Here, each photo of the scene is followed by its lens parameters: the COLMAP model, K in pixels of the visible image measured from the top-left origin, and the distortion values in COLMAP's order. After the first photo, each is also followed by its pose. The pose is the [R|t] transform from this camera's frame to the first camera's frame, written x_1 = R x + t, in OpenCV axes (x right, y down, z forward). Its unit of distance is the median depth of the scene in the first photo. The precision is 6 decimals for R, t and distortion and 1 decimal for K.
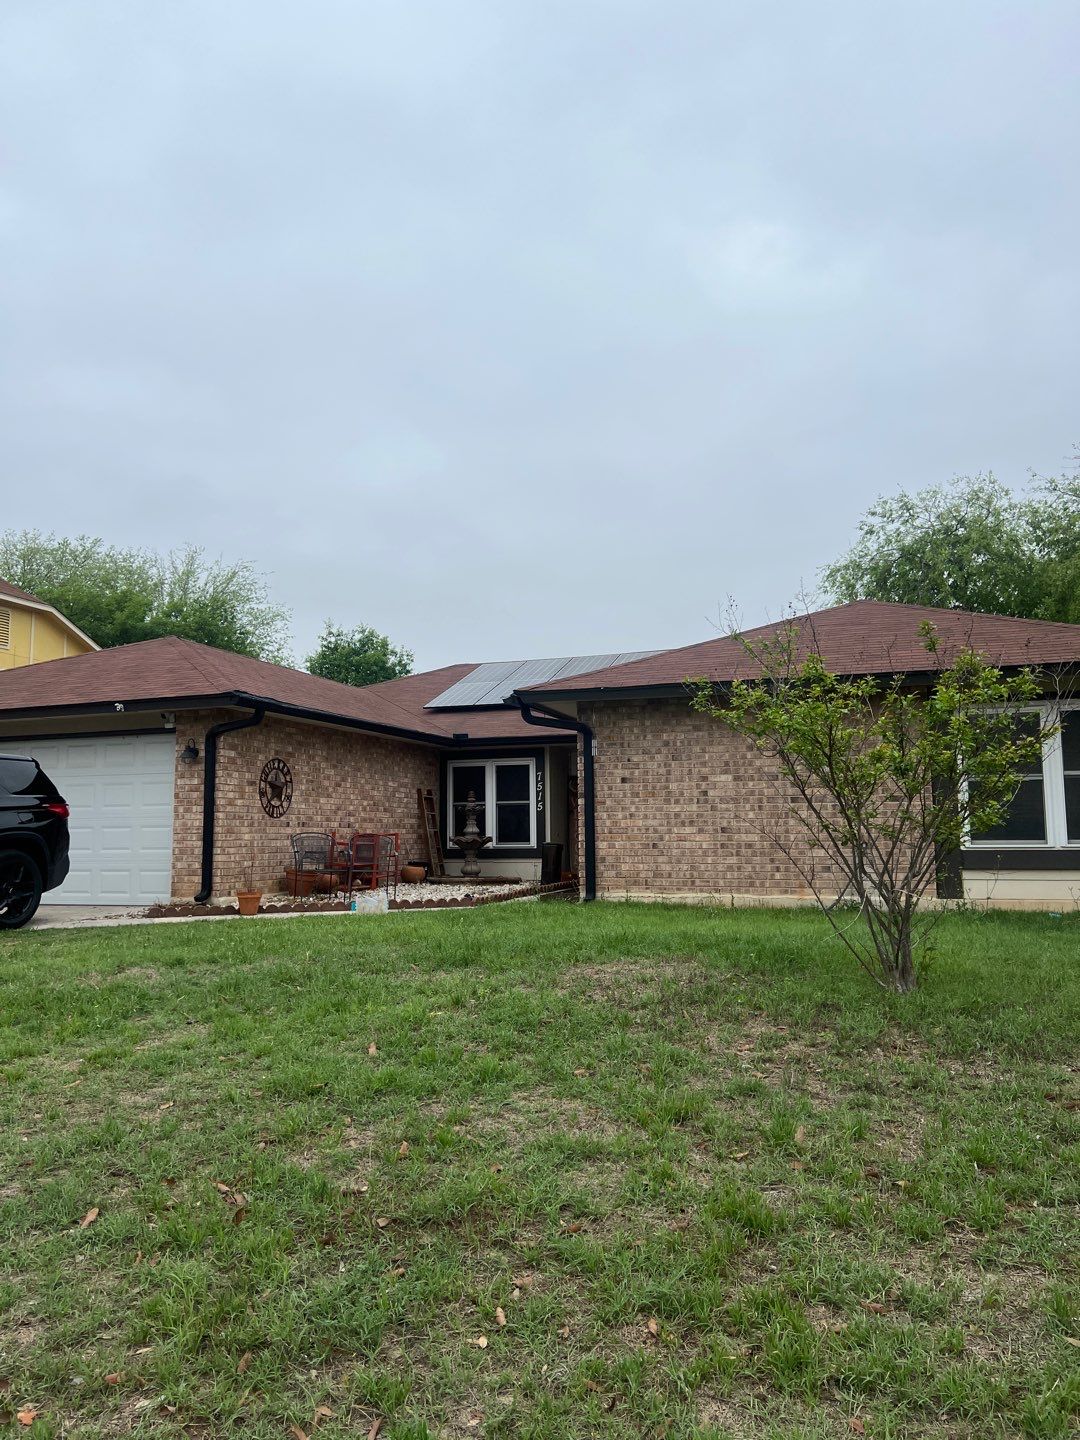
lens RADIAL K [[1094.4, 0, 555.5], [0, 1094.4, 748.9], [0, 0, 1]] dist [-0.005333, -0.004617]
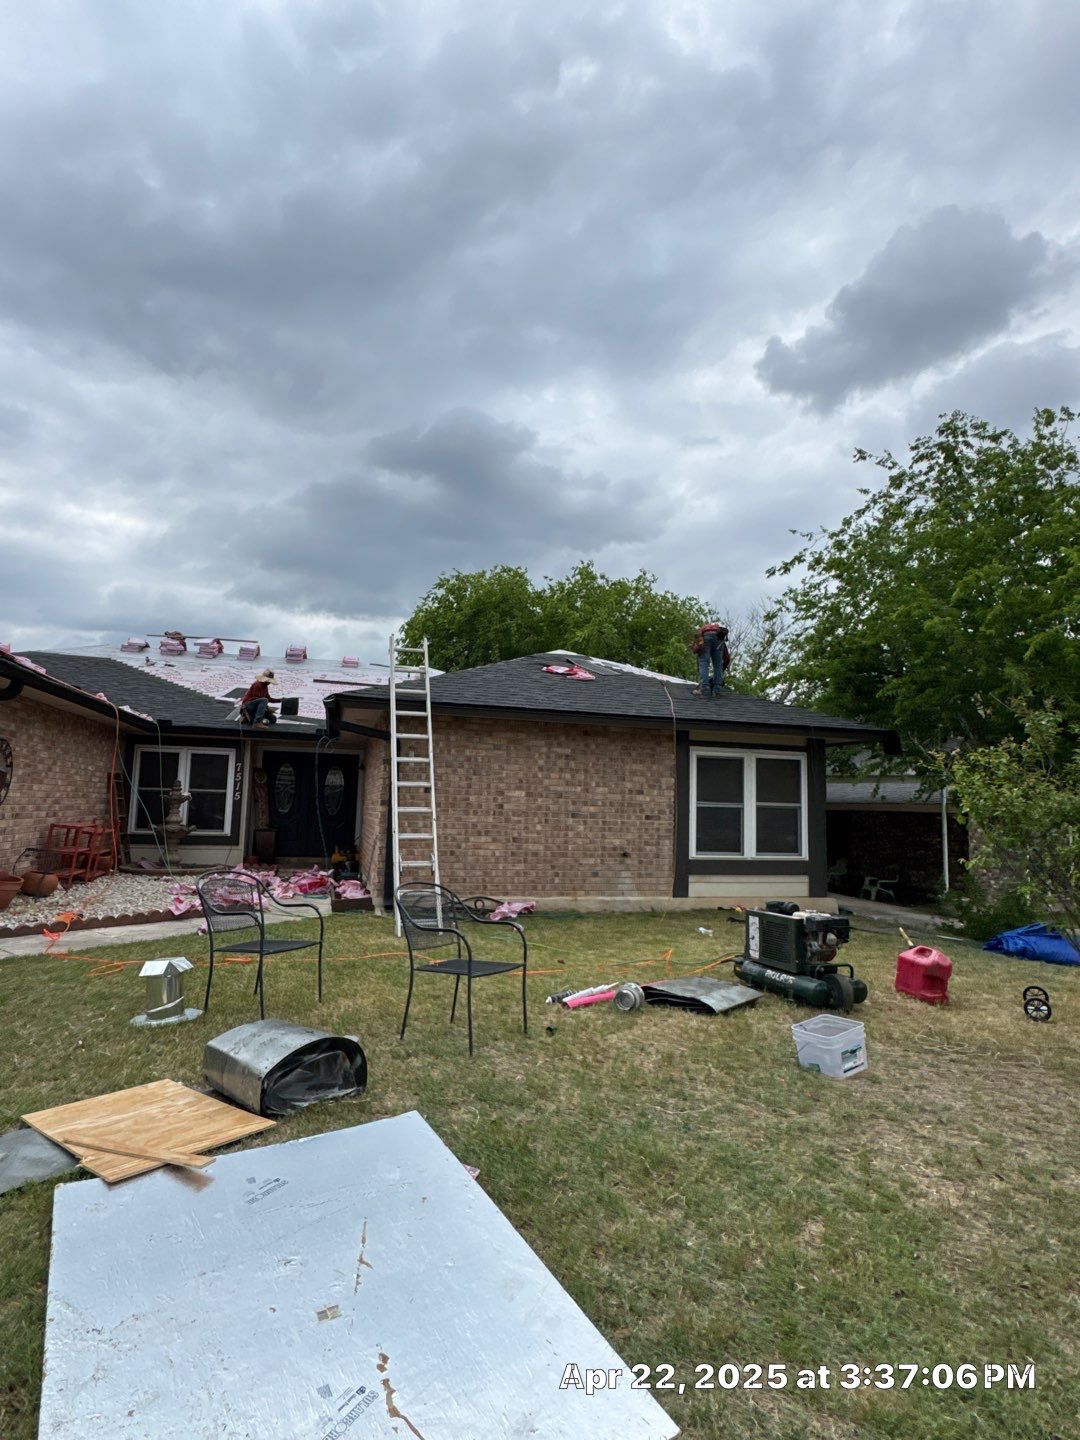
lens RADIAL K [[787.3, 0, 573.8], [0, 787.3, 716.6], [0, 0, 1]] dist [-0.016202, 0.000506]
pose [[0.823009, 0.097156, 0.559657, -0.247638], [-0.082417, 0.995262, -0.051577, -0.014523], [-0.562017, -0.003677, 0.827117, 0.279641]]
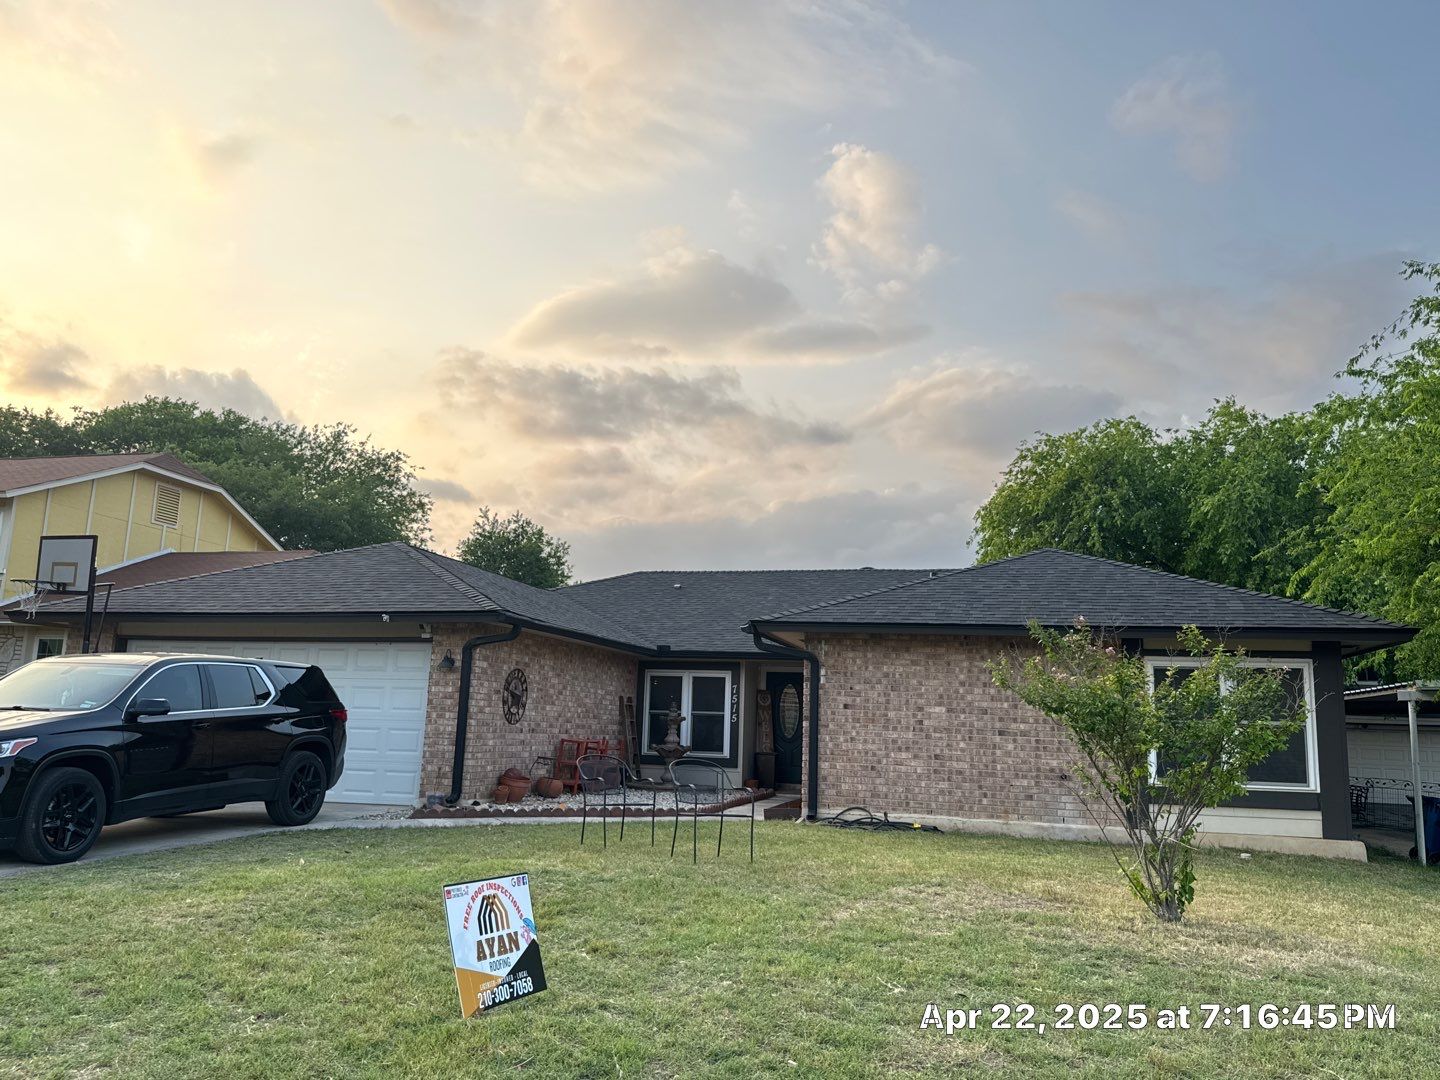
lens RADIAL K [[1146.9, 0, 734.0], [0, 1146.9, 543.7], [0, 0, 1]] dist [0.055918, -0.068206]
pose [[0.996771, 0.053868, 0.059539, -0.125143], [-0.048934, 0.995477, -0.081433, -0.034067], [-0.063656, 0.078257, 0.994899, -0.155842]]
